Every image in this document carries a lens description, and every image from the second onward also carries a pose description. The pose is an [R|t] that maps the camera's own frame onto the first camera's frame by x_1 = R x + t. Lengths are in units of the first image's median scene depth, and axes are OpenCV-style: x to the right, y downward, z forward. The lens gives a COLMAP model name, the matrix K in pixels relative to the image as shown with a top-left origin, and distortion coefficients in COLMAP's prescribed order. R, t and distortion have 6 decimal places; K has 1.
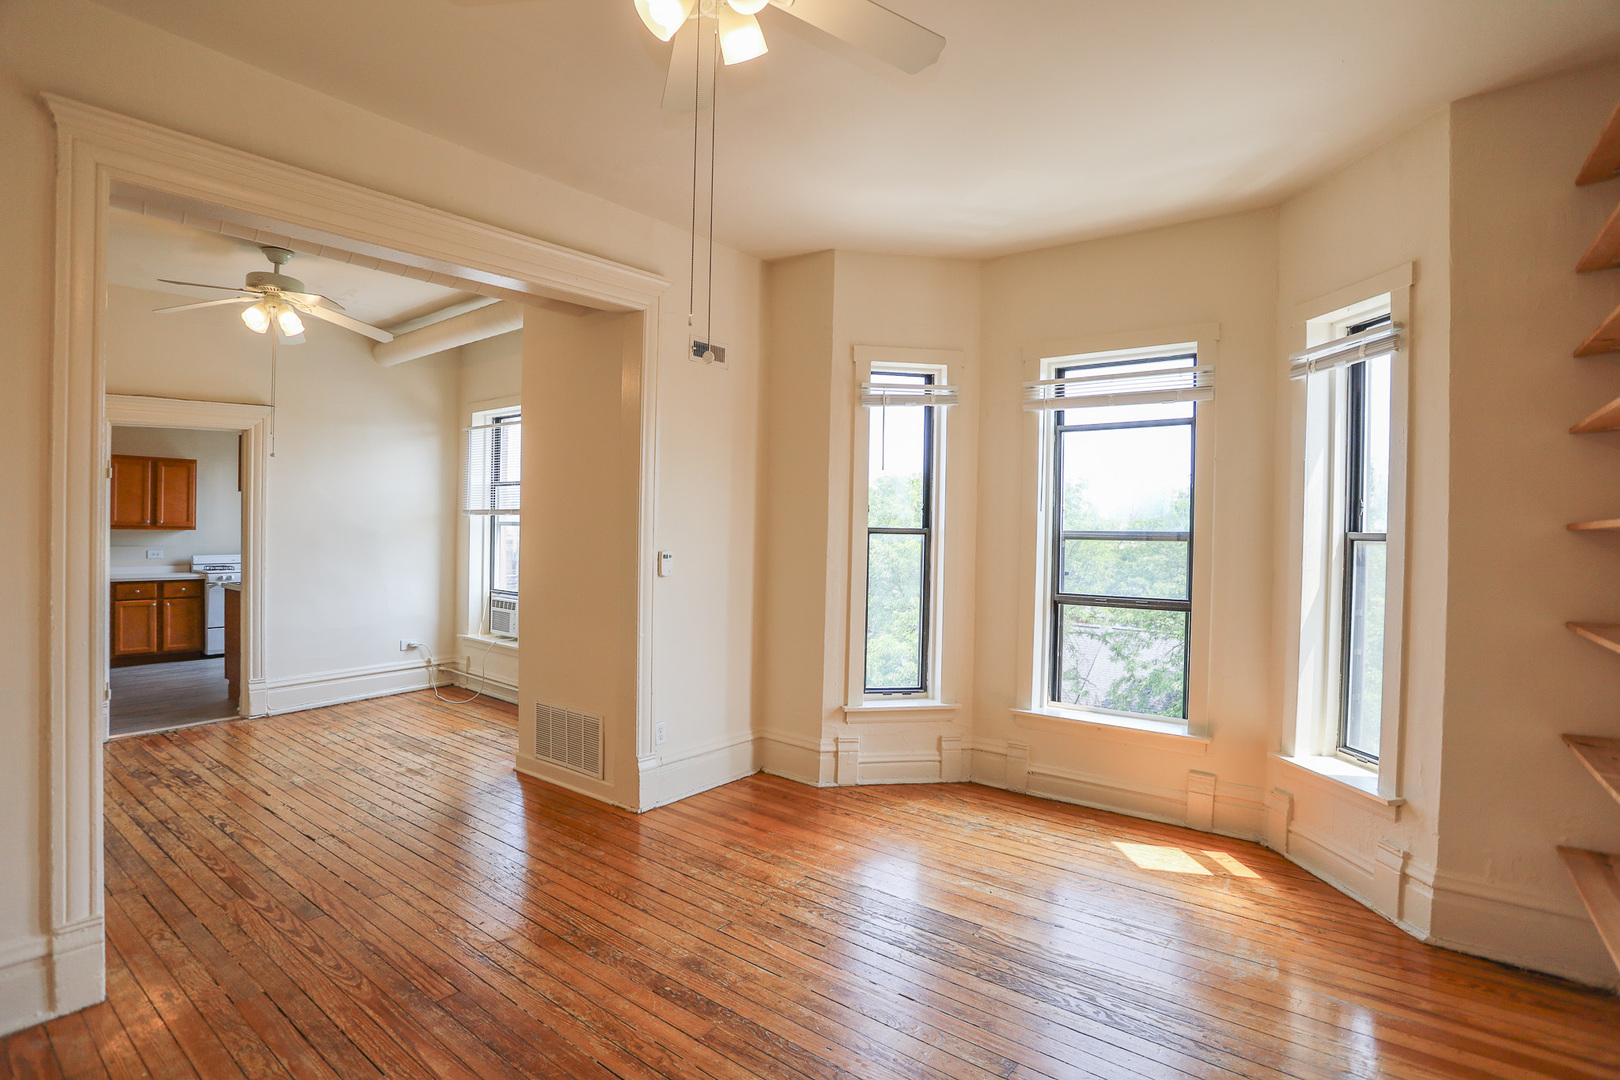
lens RADIAL K [[779.6, 0, 801.5], [0, 779.6, 535.4], [0, 0, 1]] dist [-0.062155, 0.017301]
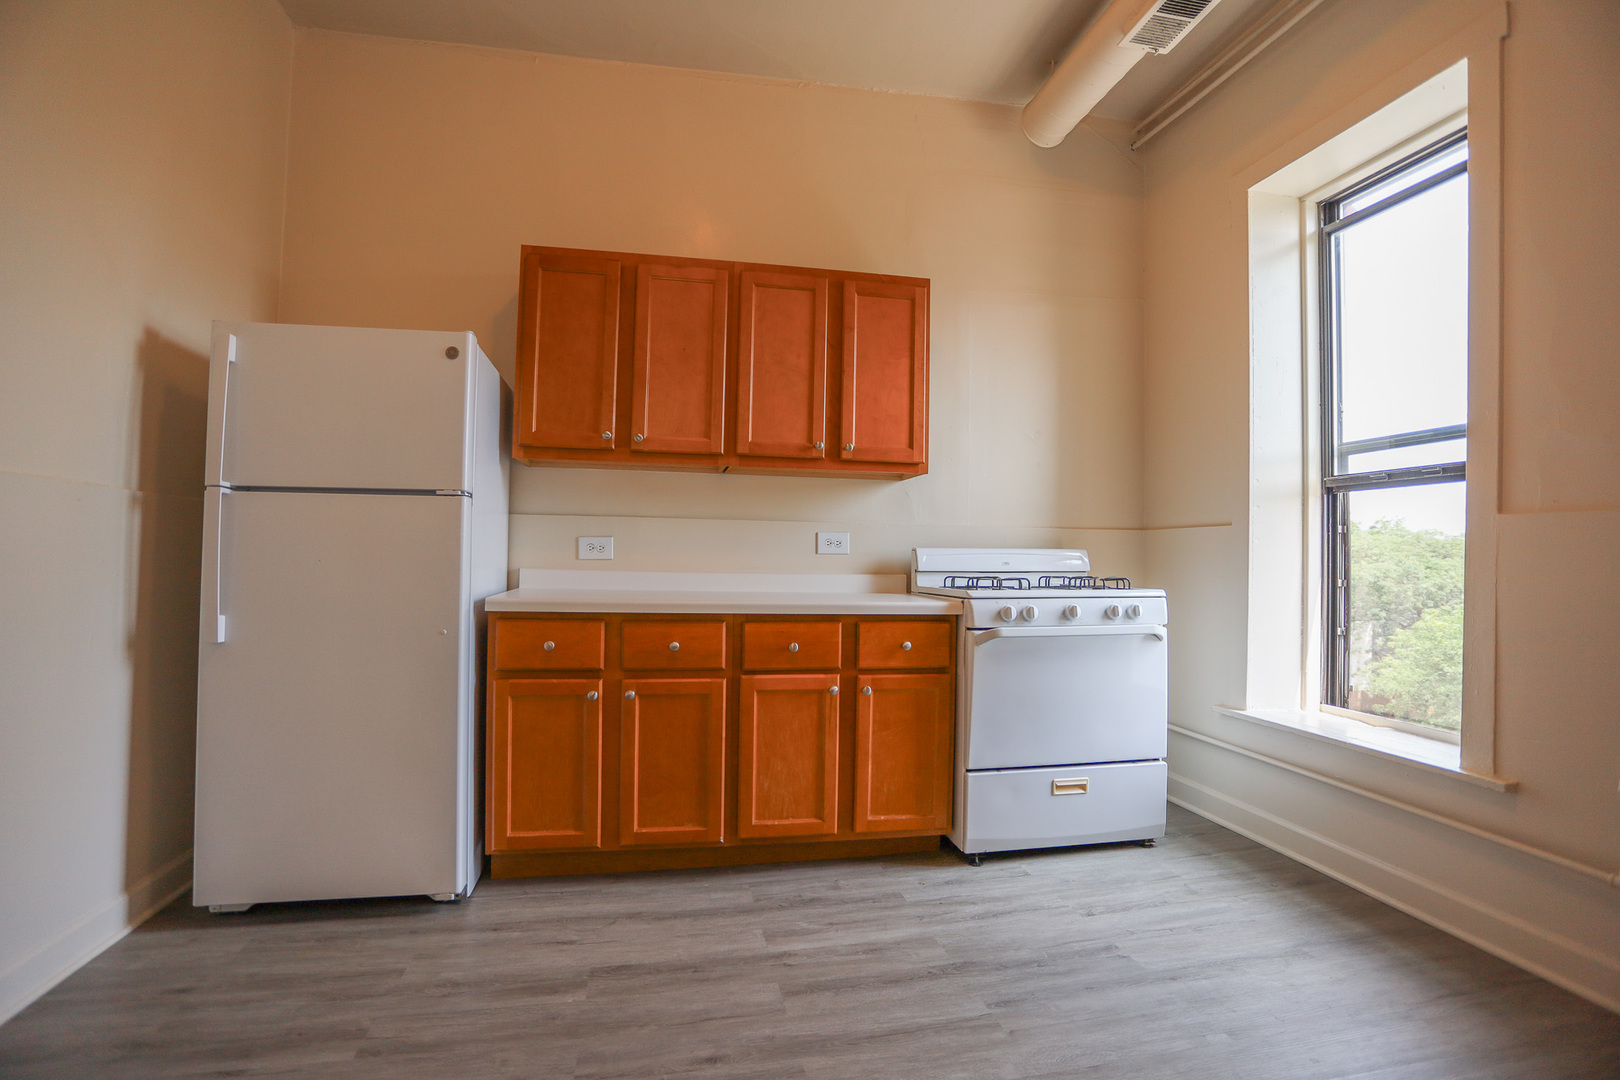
lens RADIAL K [[779.6, 0, 813.6], [0, 779.6, 540.1], [0, 0, 1]] dist [-0.062155, 0.017301]
pose [[0.751824, -0.014107, -0.659213, -0.620992], [-0.009131, 0.999452, -0.031802, 0.037015], [0.659301, 0.029929, 0.751283, 0.710259]]
